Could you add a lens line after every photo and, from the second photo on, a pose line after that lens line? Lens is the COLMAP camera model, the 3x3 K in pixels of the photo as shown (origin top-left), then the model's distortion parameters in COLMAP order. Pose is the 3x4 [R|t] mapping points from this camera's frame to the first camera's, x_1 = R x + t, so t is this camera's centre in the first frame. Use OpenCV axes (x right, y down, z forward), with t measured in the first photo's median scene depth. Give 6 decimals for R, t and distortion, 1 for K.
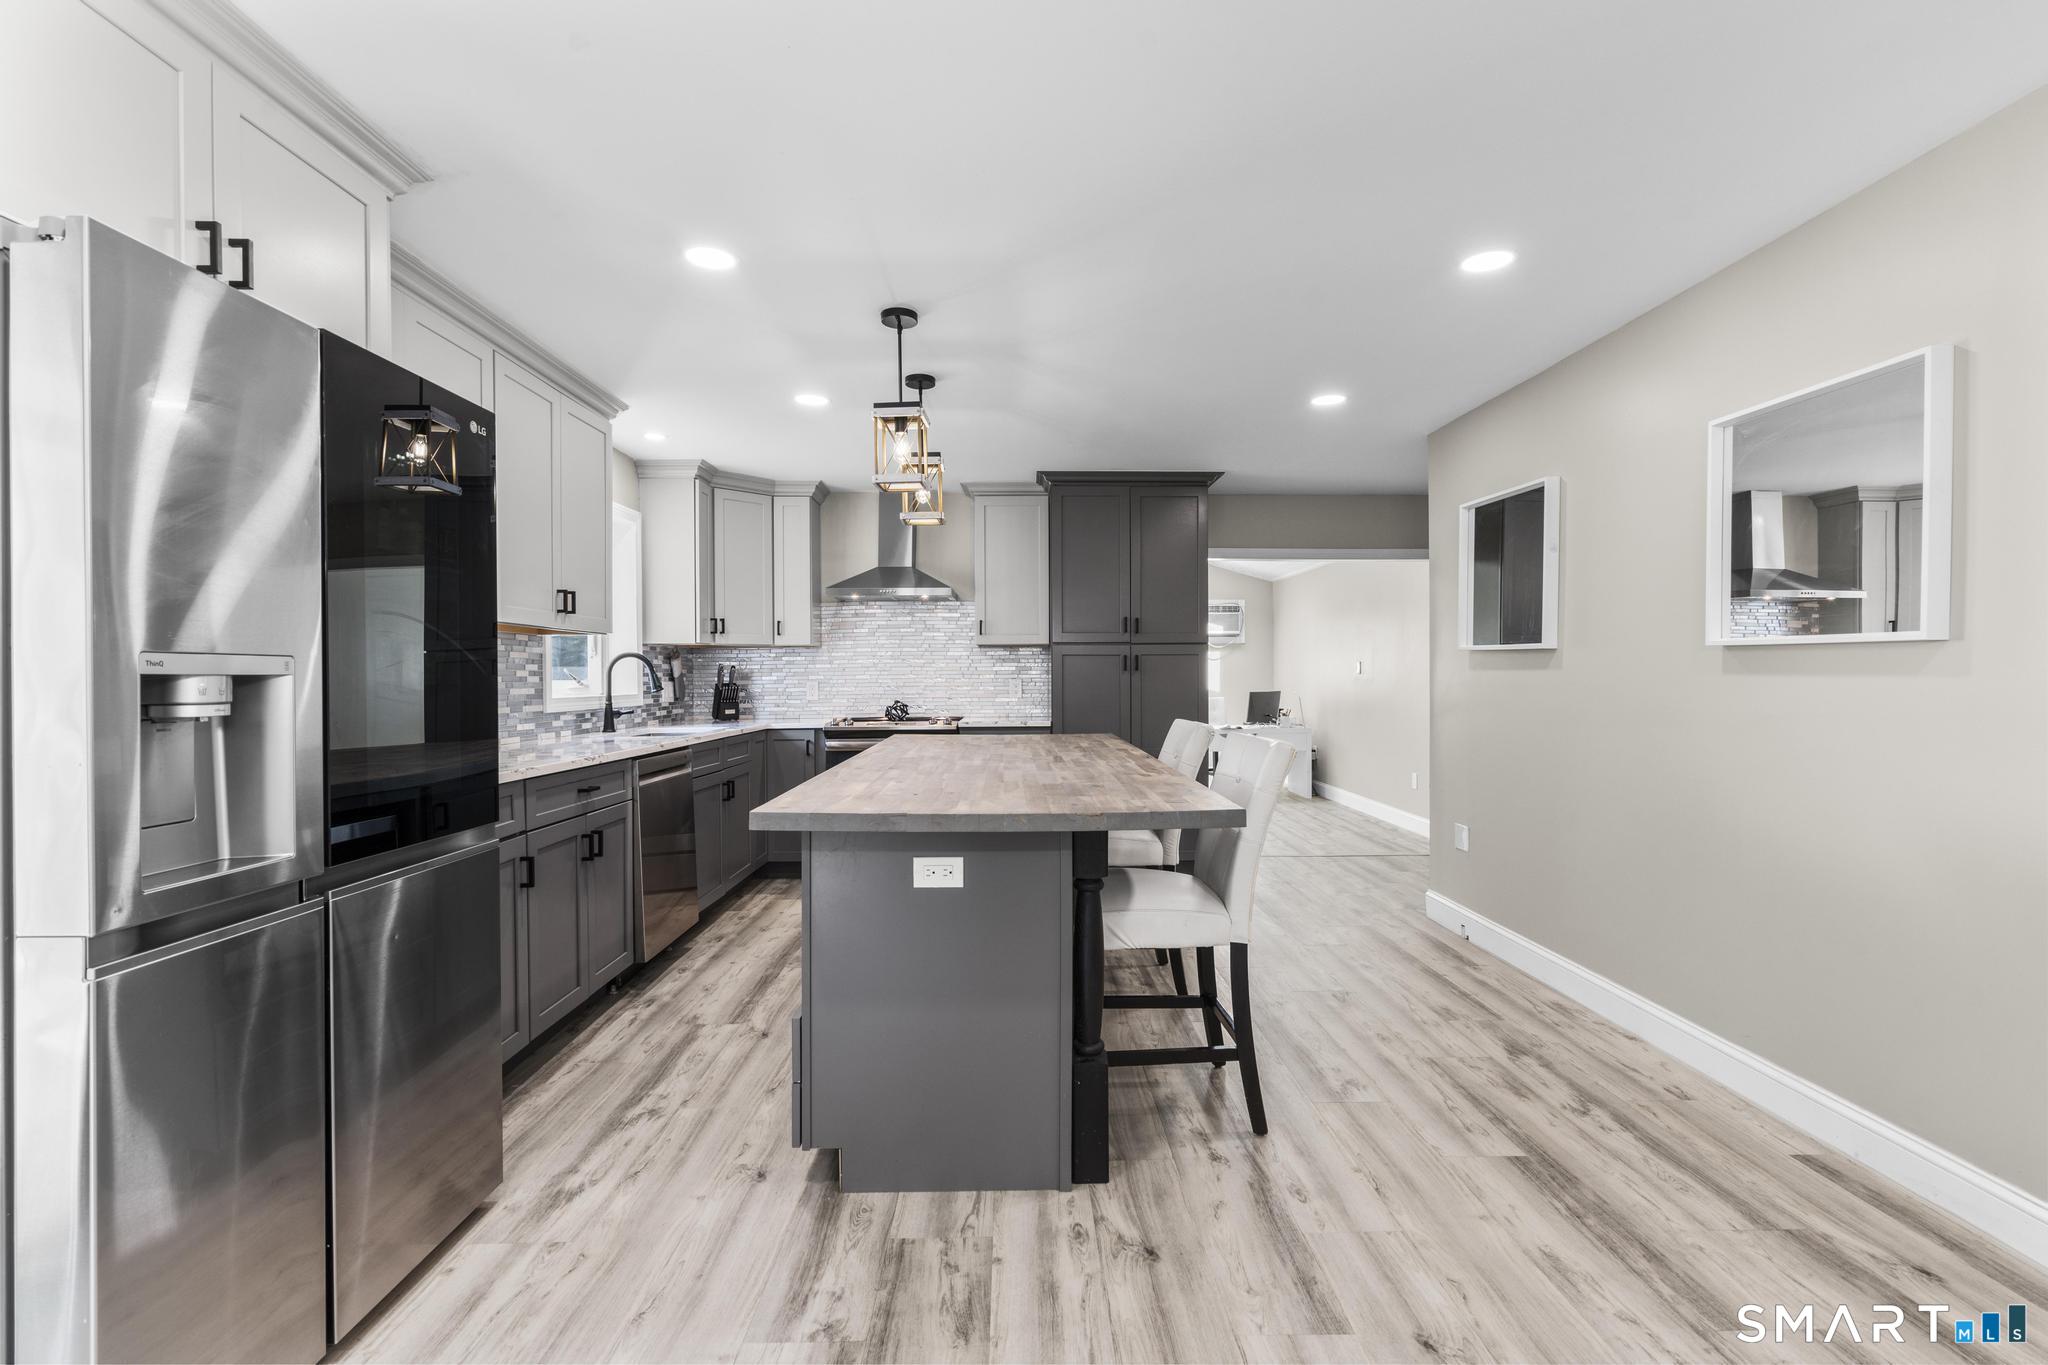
lens RADIAL K [[927.6, 0, 1029.0], [0, 927.6, 685.5], [0, 0, 1]] dist [-0.002385, 0.002716]
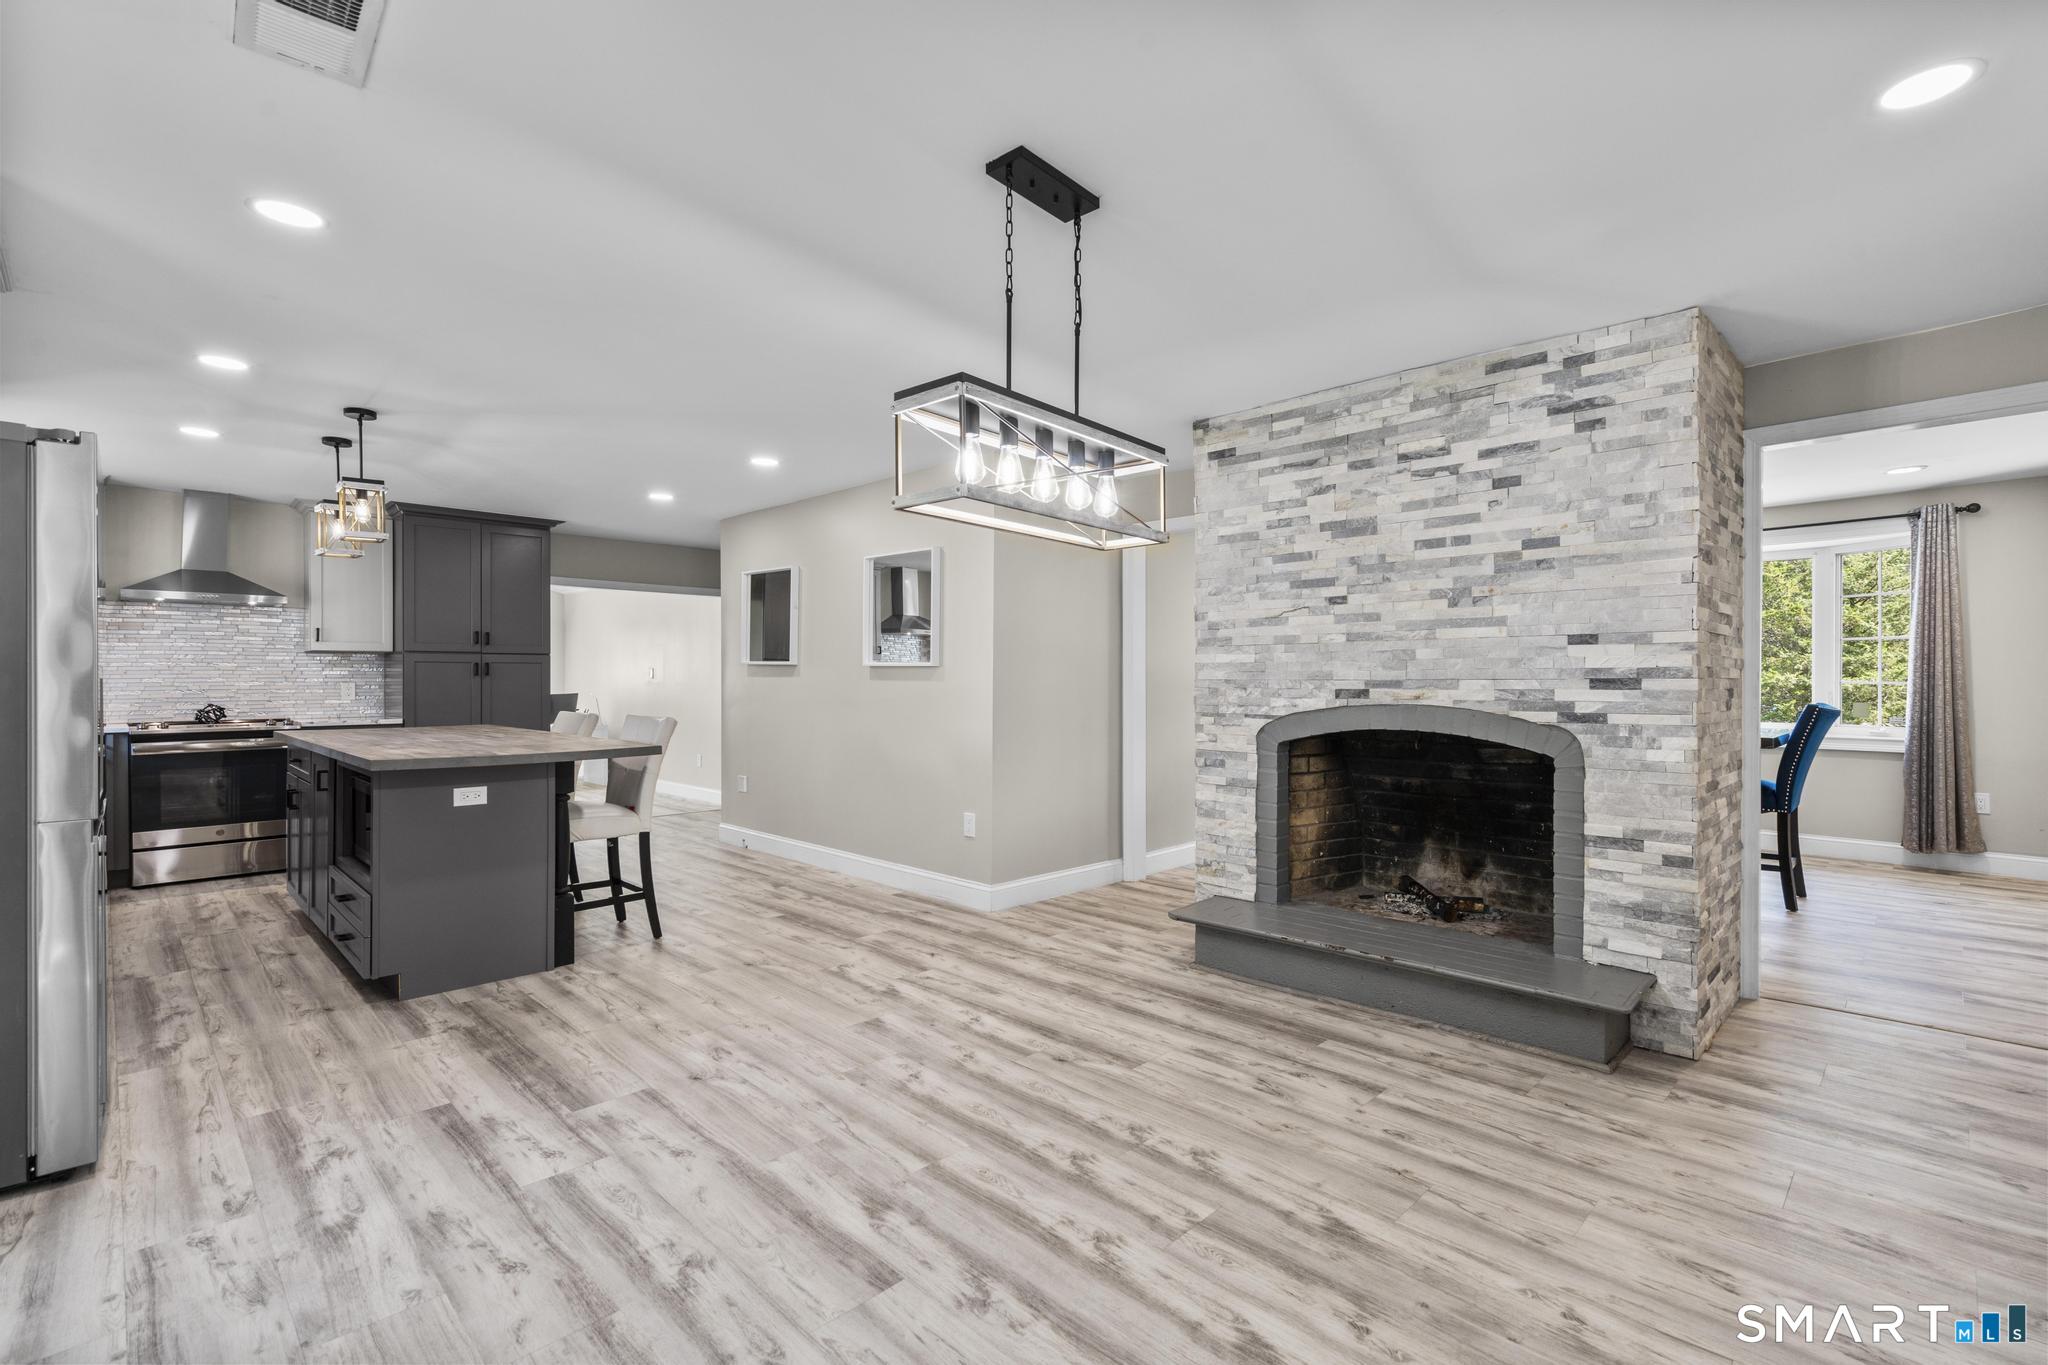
lens RADIAL K [[927.6, 0, 1030.0], [0, 927.6, 676.8], [0, 0, 1]] dist [-0.002385, 0.002716]
pose [[0.721548, 0.004511, 0.692350, -0.418680], [0.004762, 0.999923, -0.011477, 0.006095], [-0.692348, 0.011578, 0.721471, -0.729390]]
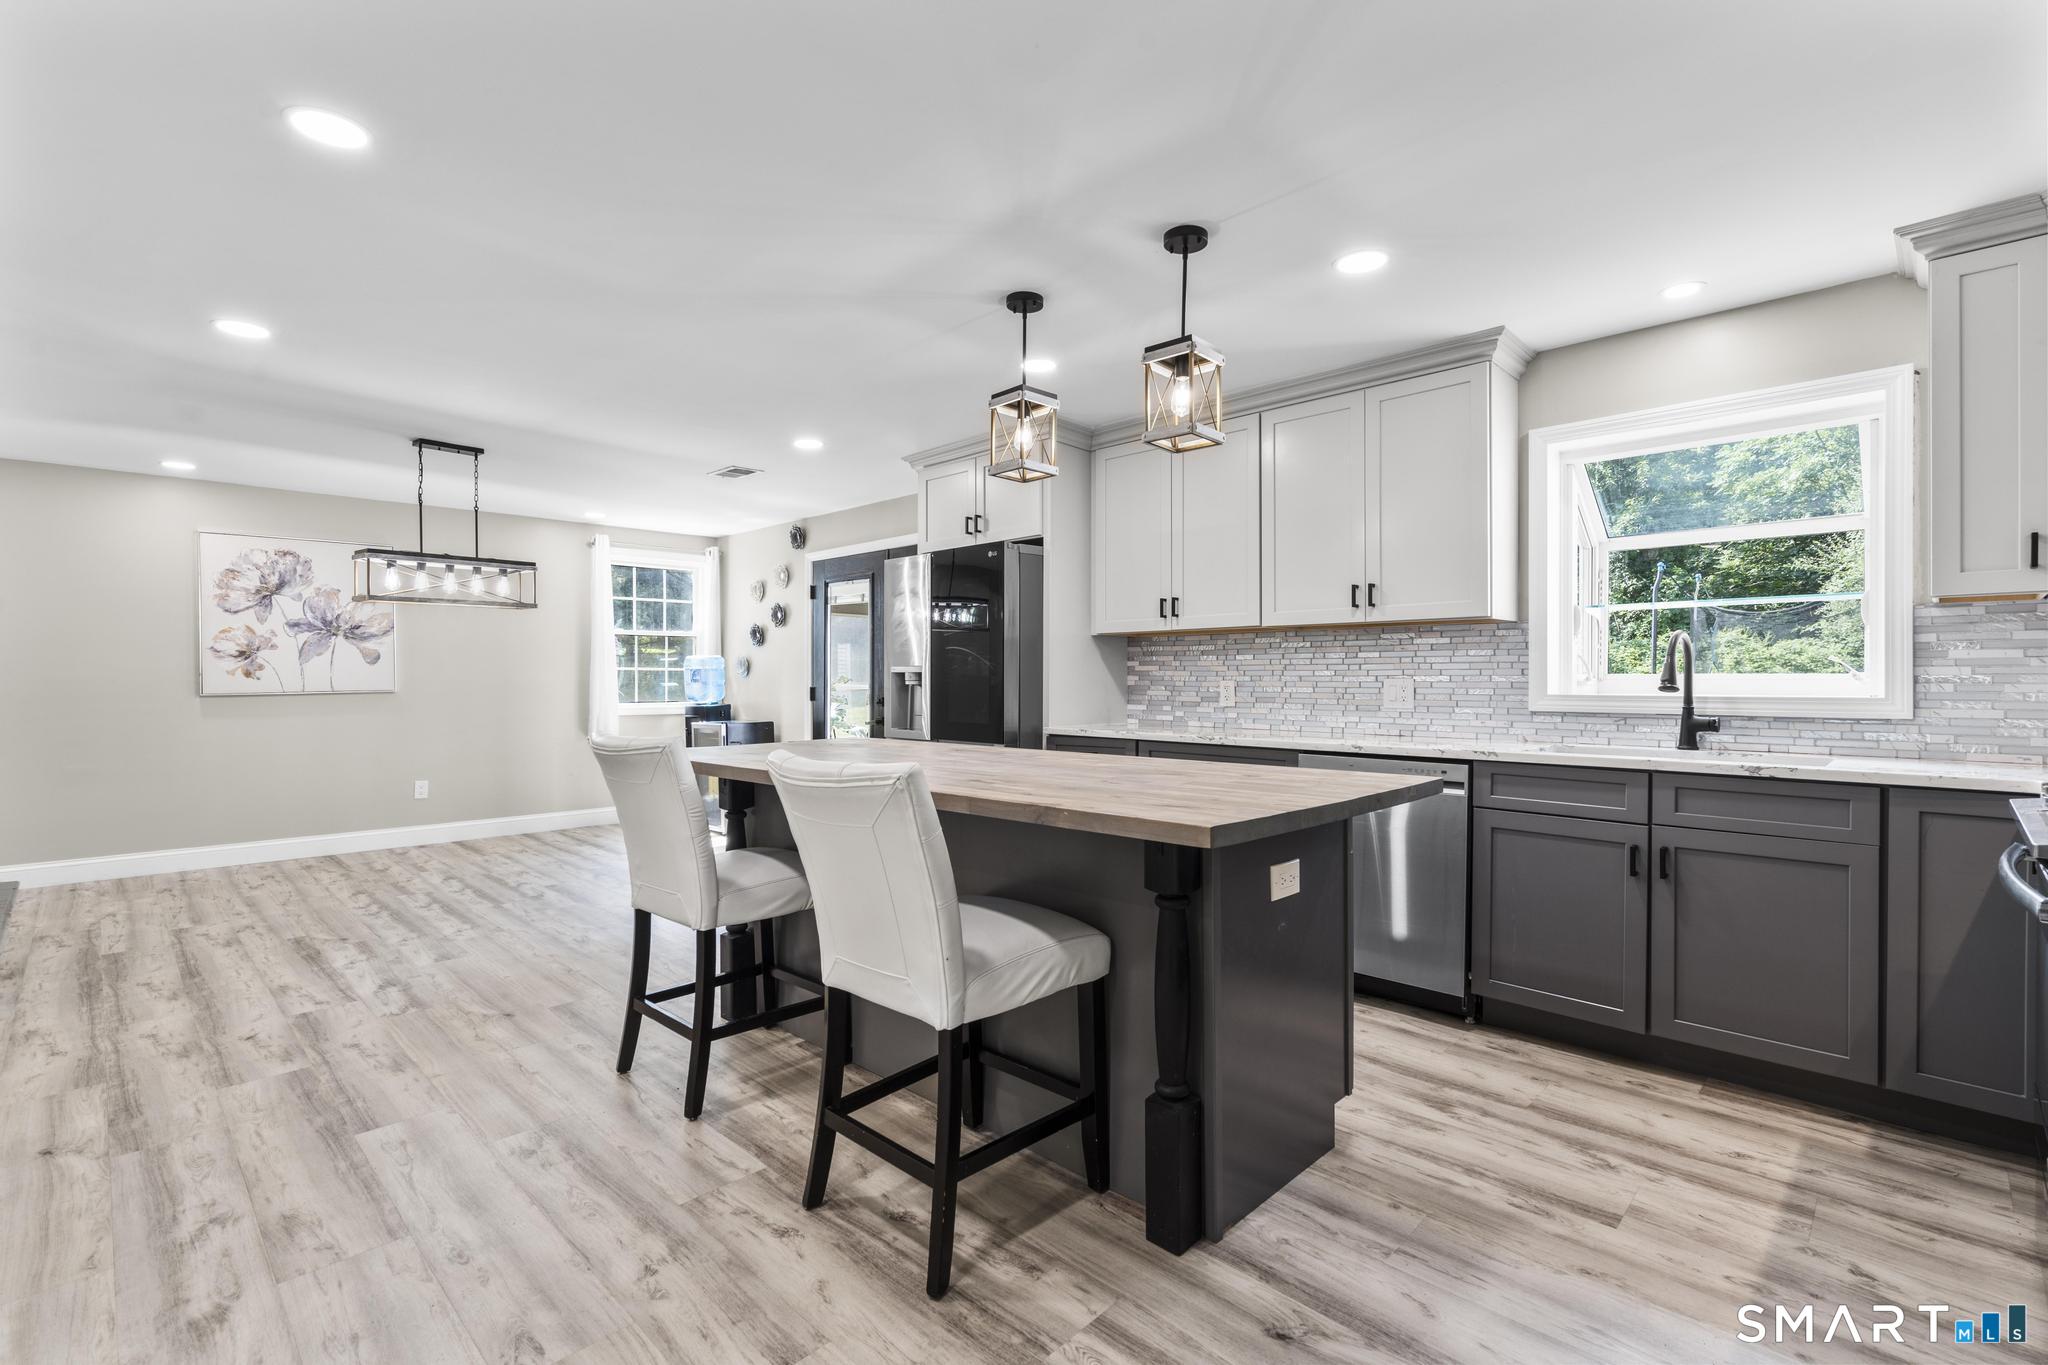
lens RADIAL K [[927.6, 0, 1029.4], [0, 927.6, 680.3], [0, 0, 1]] dist [-0.002385, 0.002716]
pose [[-0.716985, 0.007406, -0.697049, 0.605643], [-0.001436, 0.999926, 0.012100, -0.011902], [0.697087, 0.009677, -0.716921, 1.916581]]
